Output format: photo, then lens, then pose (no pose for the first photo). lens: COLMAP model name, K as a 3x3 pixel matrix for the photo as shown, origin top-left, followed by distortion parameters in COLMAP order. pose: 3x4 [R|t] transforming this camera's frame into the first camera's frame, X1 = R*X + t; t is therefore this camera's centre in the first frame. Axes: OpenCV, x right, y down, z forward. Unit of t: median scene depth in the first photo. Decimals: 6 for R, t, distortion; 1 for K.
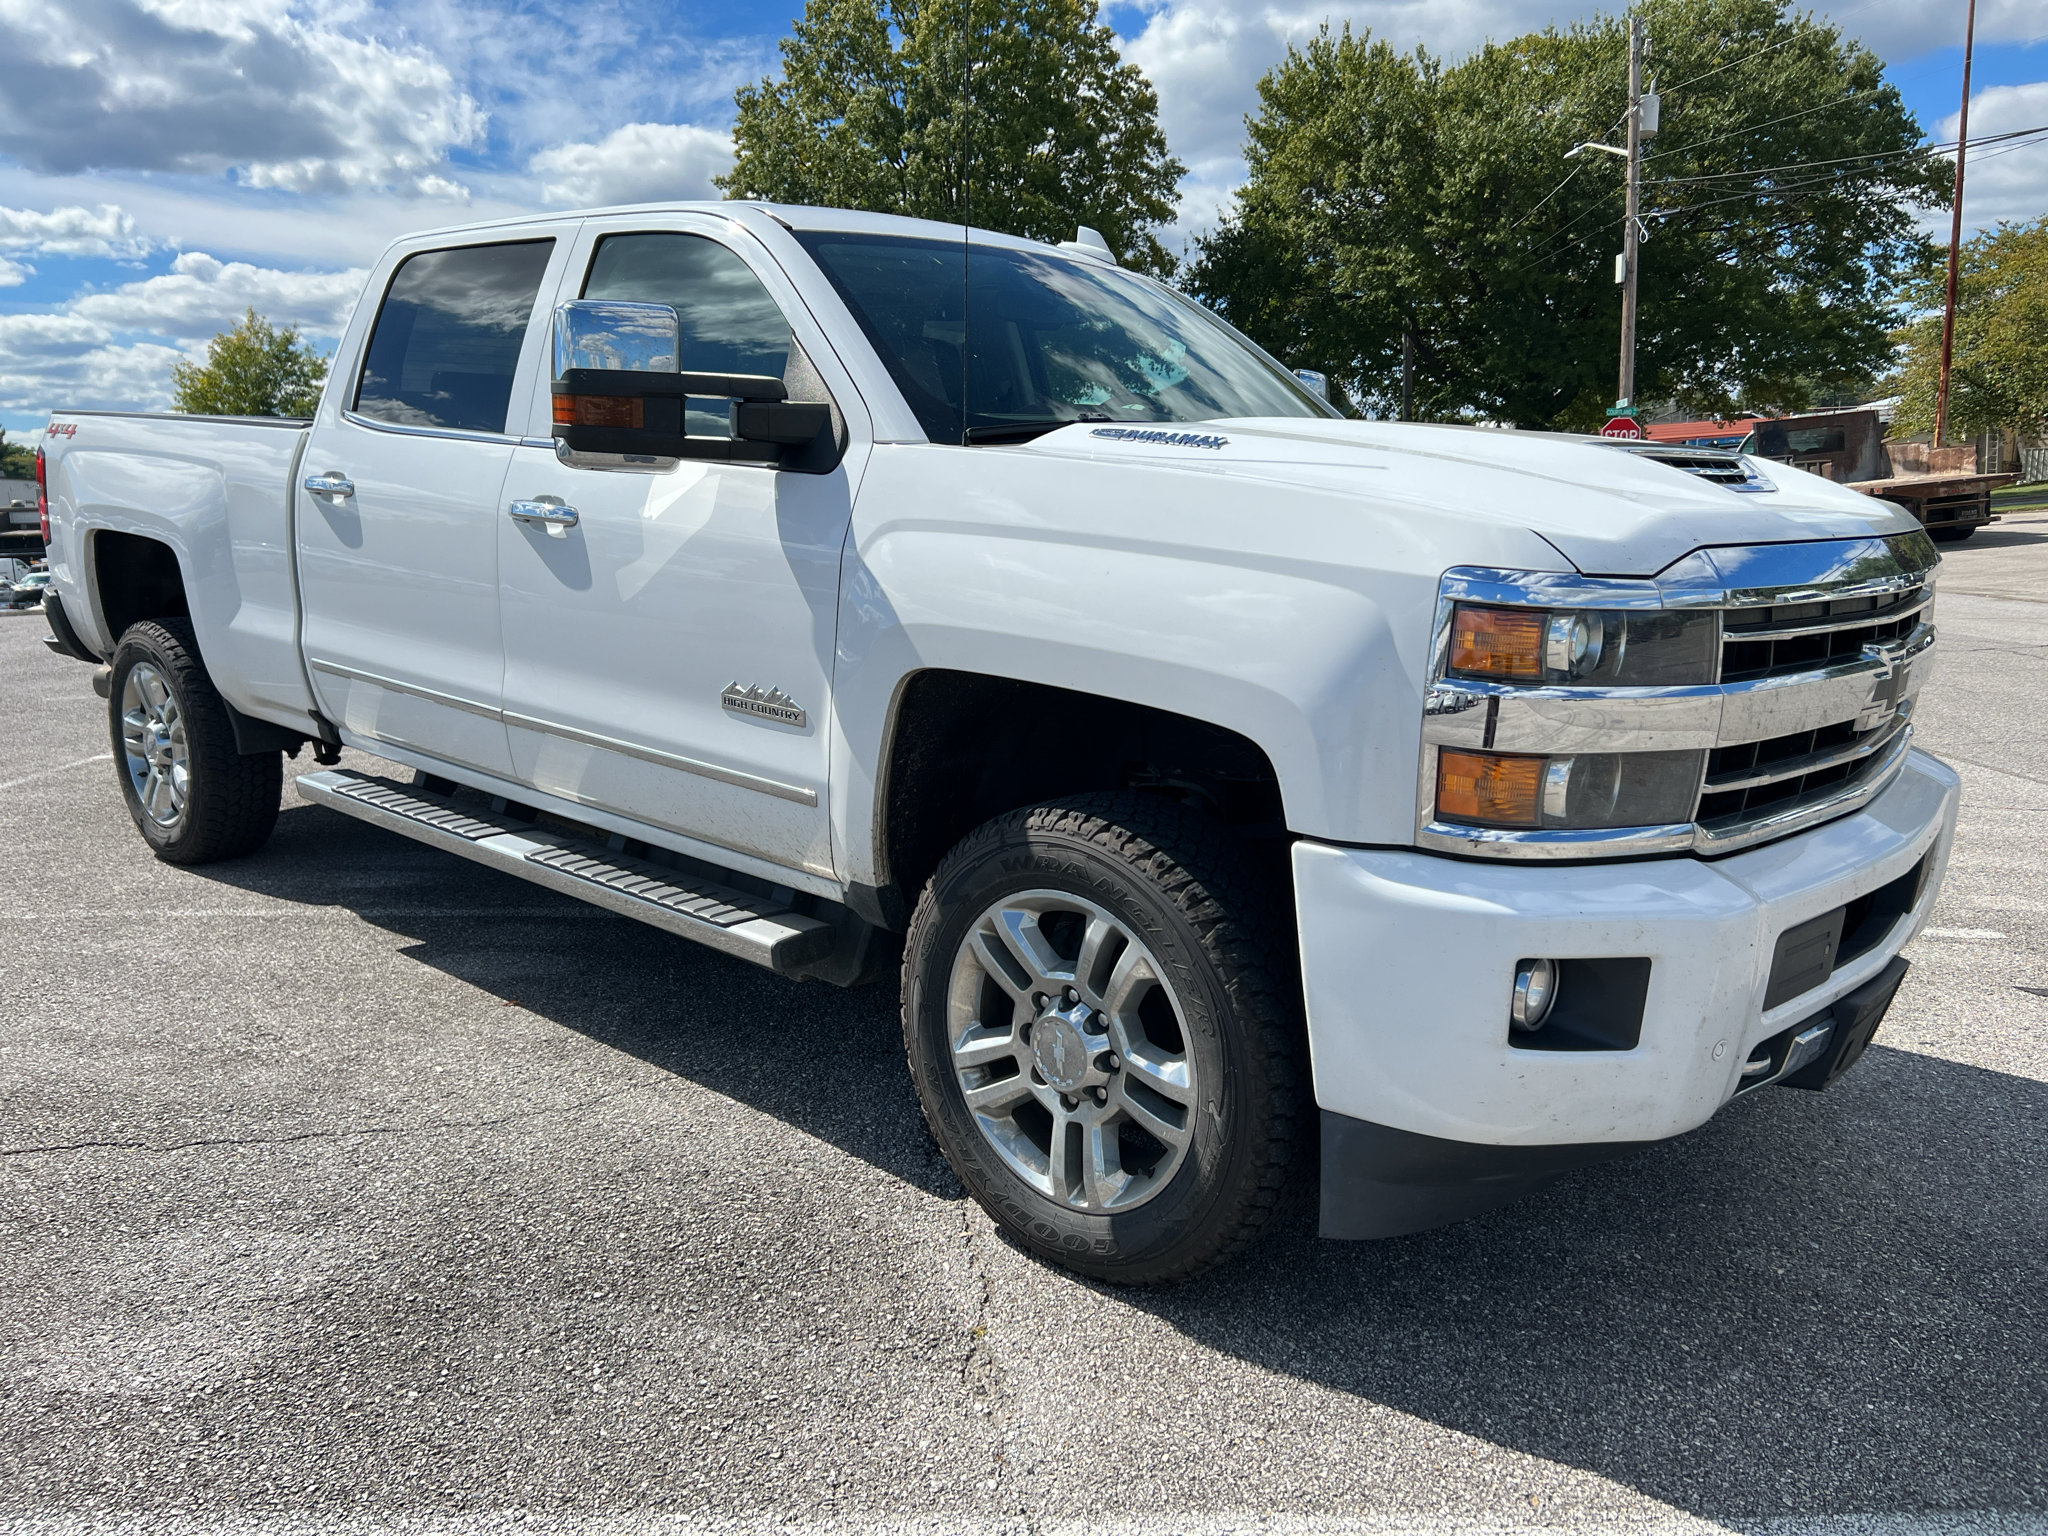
lens RADIAL K [[1554.3, 0, 1036.4], [0, 1554.3, 771.0], [0, 0, 1]] dist [0.050257, -0.046459]
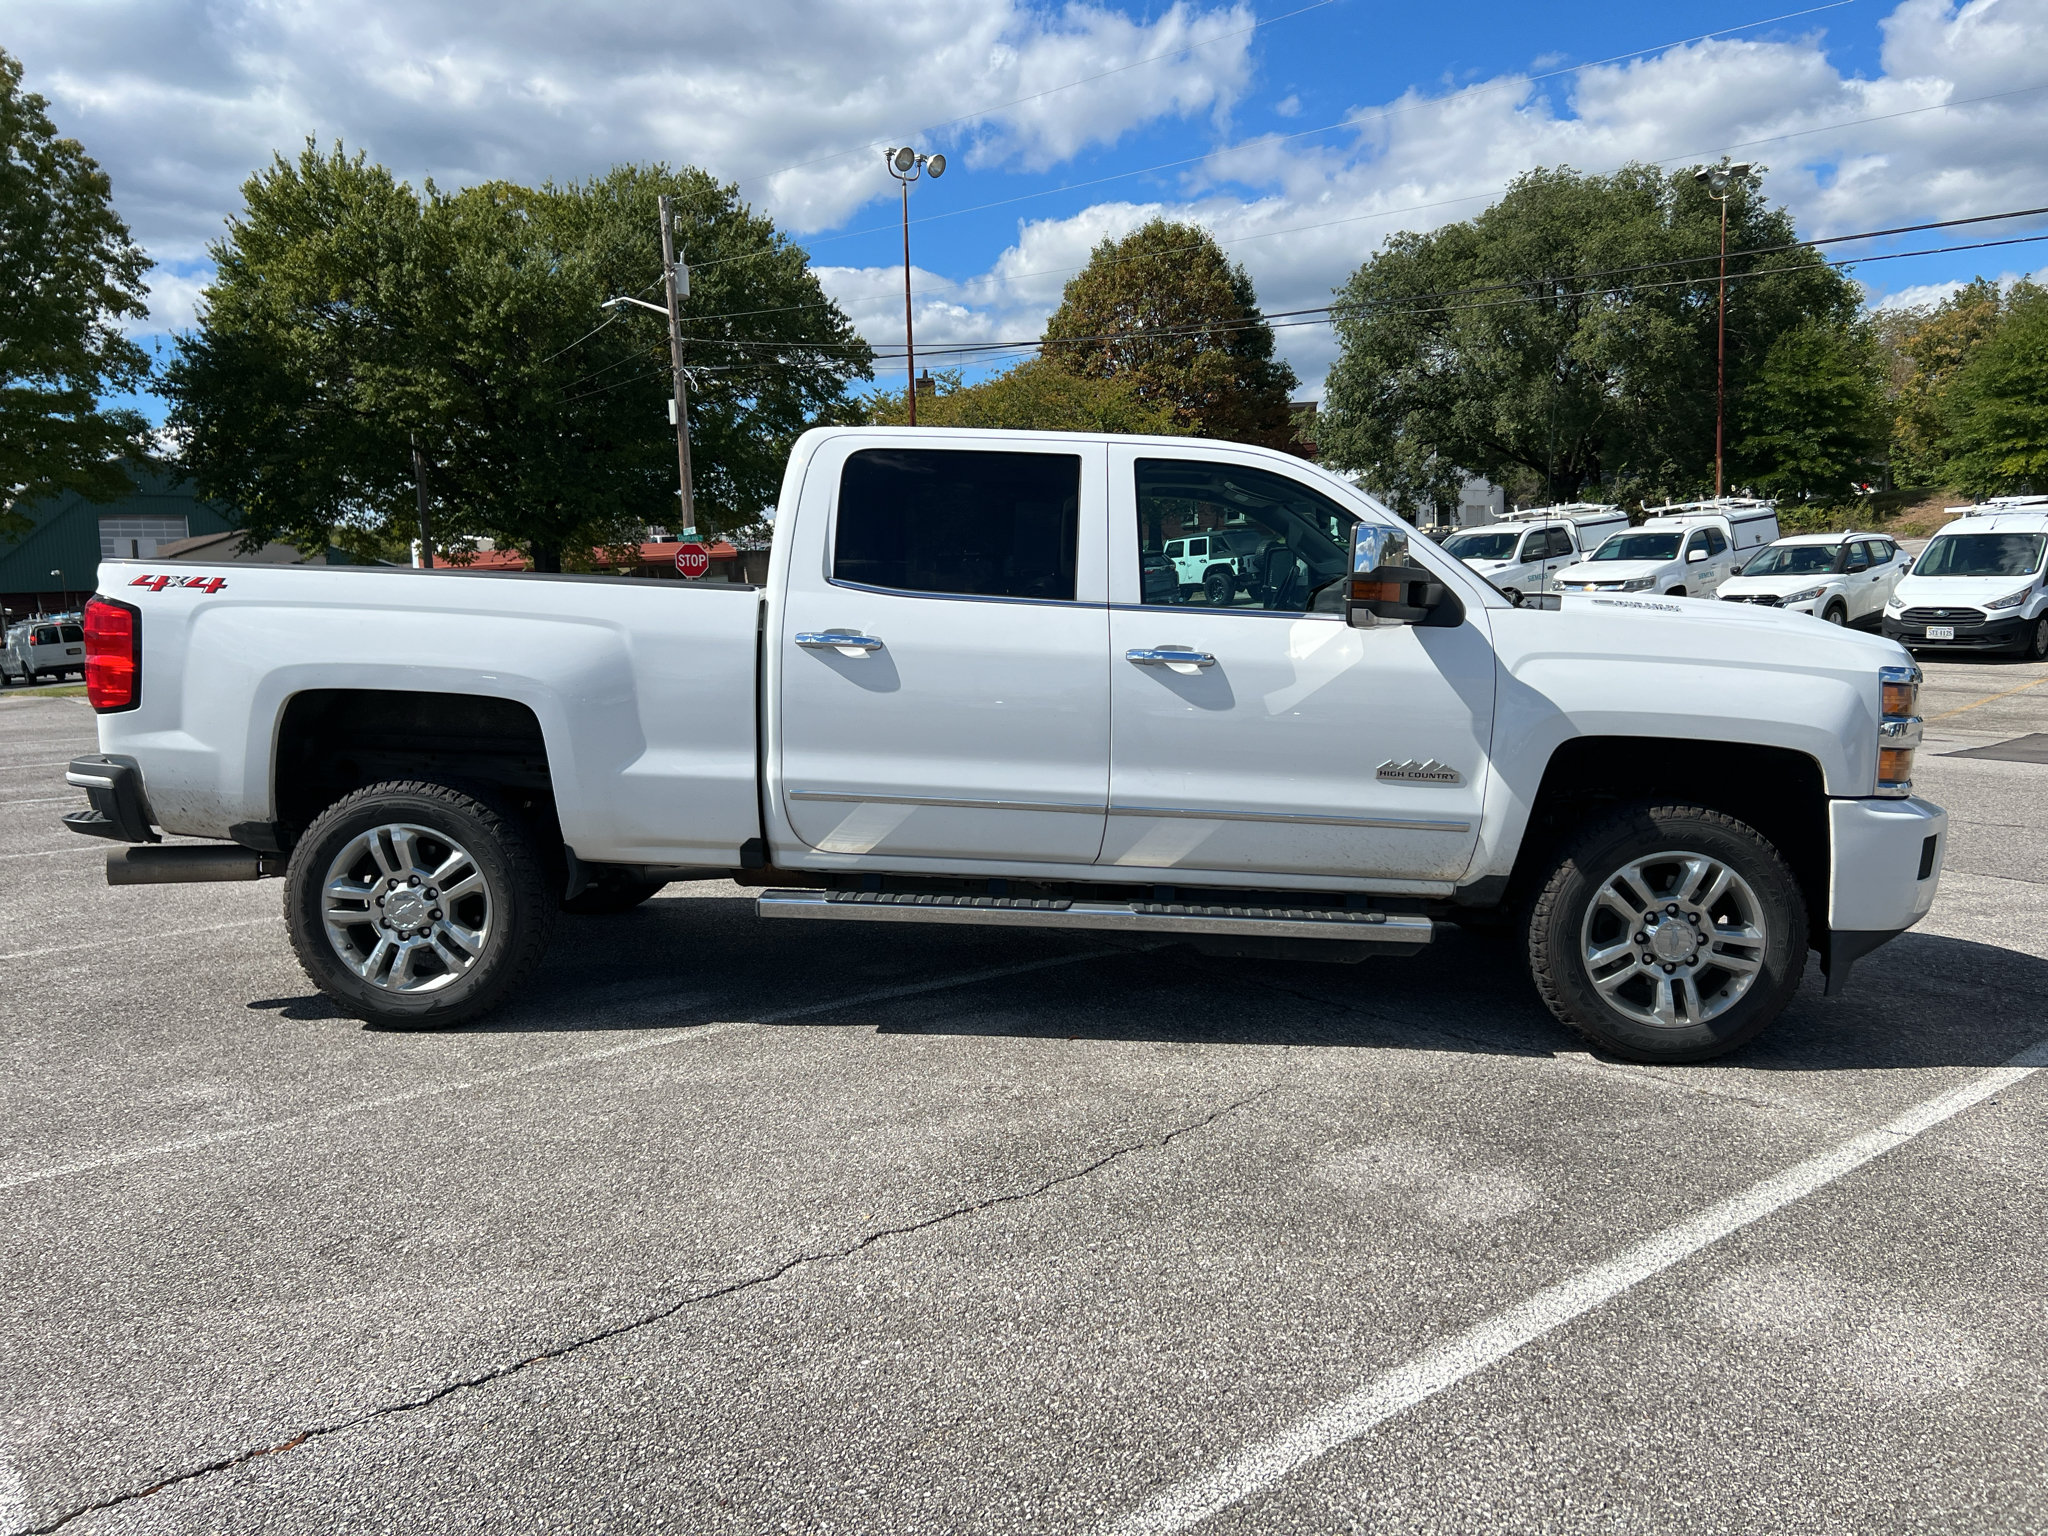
lens RADIAL K [[1554.1, 0, 1032.5], [0, 1554.1, 767.6], [0, 0, 1]] dist [0.041472, -0.044291]
pose [[0.775033, -0.074312, 0.627536, -0.122682], [0.119932, 0.992310, -0.030613, -0.003897], [-0.620436, 0.098988, 0.777985, 0.001778]]
